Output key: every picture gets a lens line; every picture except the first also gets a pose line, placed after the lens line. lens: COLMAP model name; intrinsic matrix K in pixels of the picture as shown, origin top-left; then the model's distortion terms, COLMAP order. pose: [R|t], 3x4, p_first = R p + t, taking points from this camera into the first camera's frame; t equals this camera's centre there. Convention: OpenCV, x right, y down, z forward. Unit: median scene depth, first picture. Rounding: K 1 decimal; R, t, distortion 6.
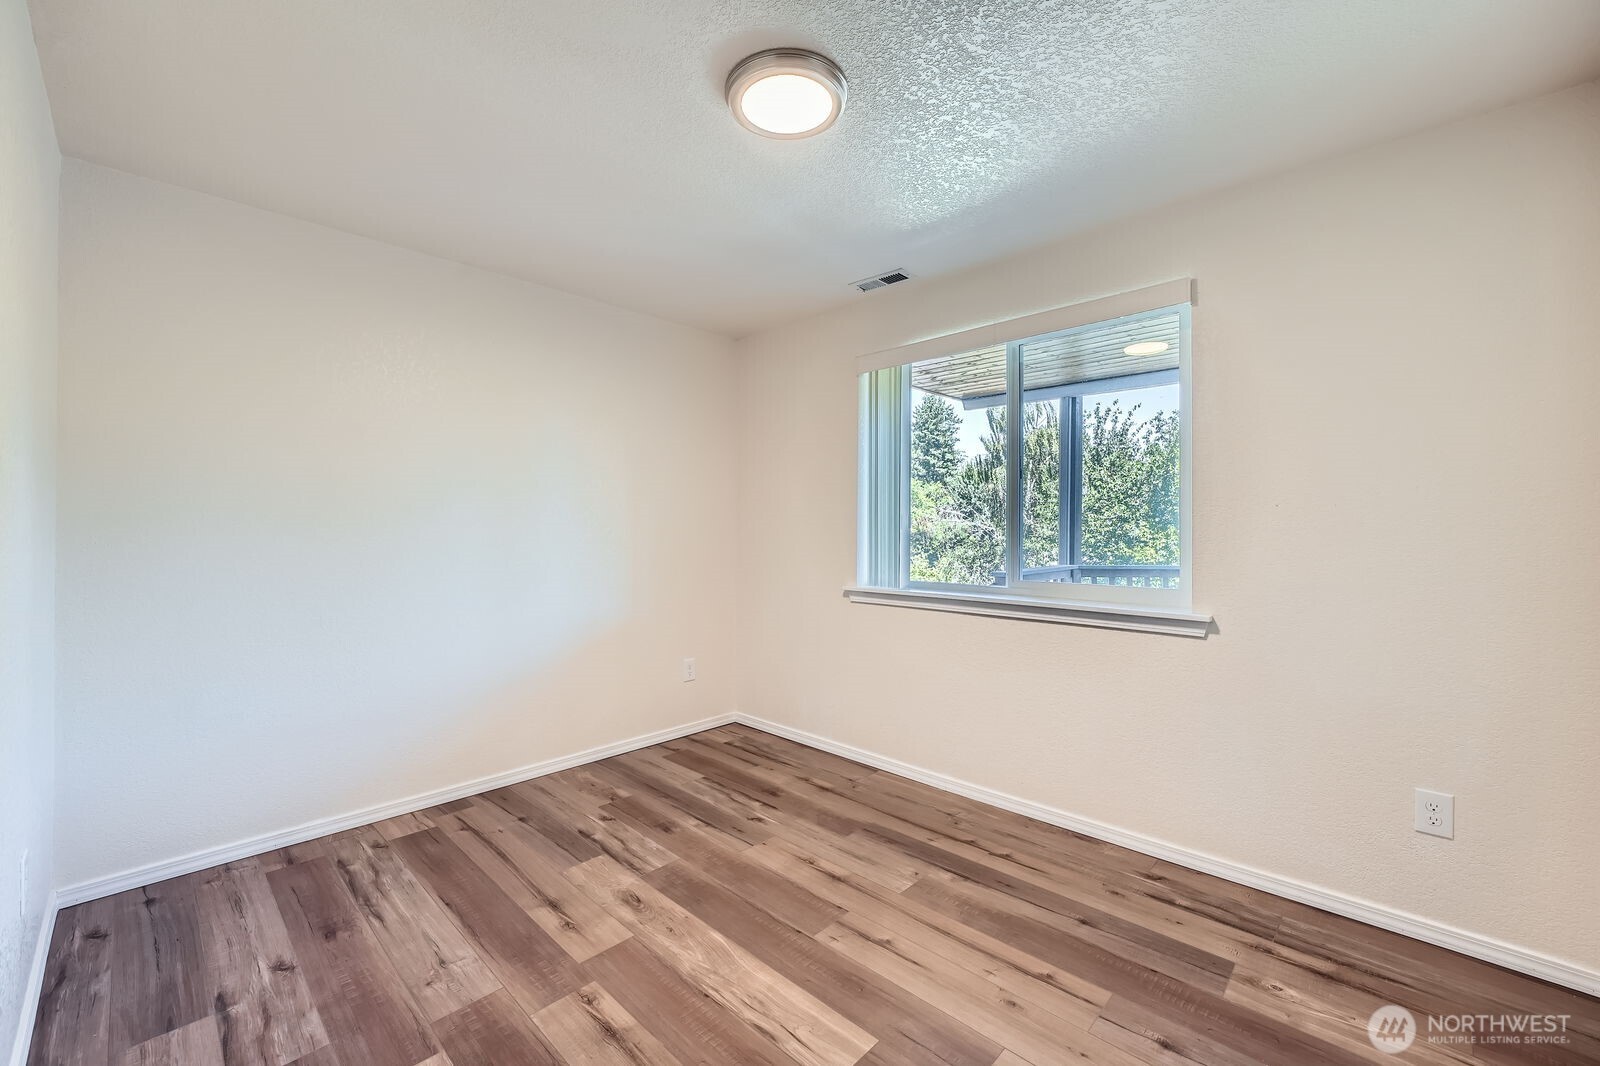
lens RADIAL K [[655.5, 0, 797.4], [0, 655.5, 533.1], [0, 0, 1]] dist [-0.003239, -0.000489]
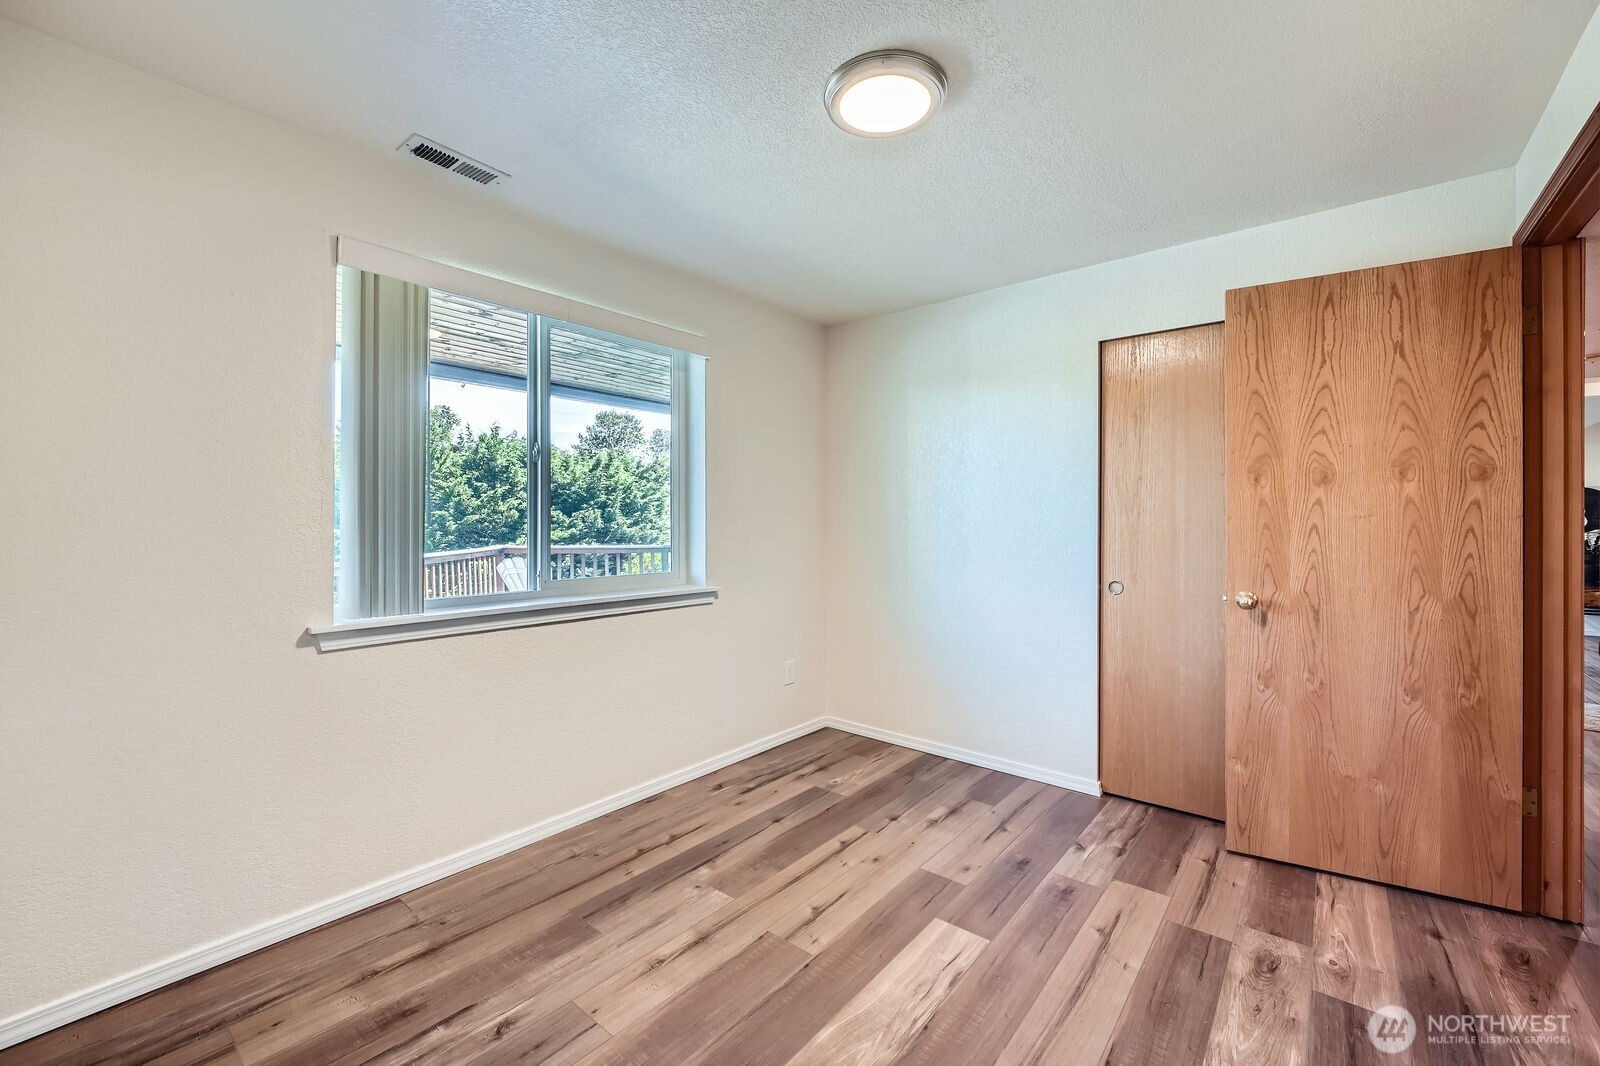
lens RADIAL K [[655.5, 0, 798.1], [0, 655.5, 524.0], [0, 0, 1]] dist [-0.003239, -0.000489]
pose [[-0.080234, -0.002204, 0.996774, -0.803718], [0.005372, 0.999982, 0.002643, -0.010683], [-0.996762, 0.005567, -0.080221, 0.956814]]
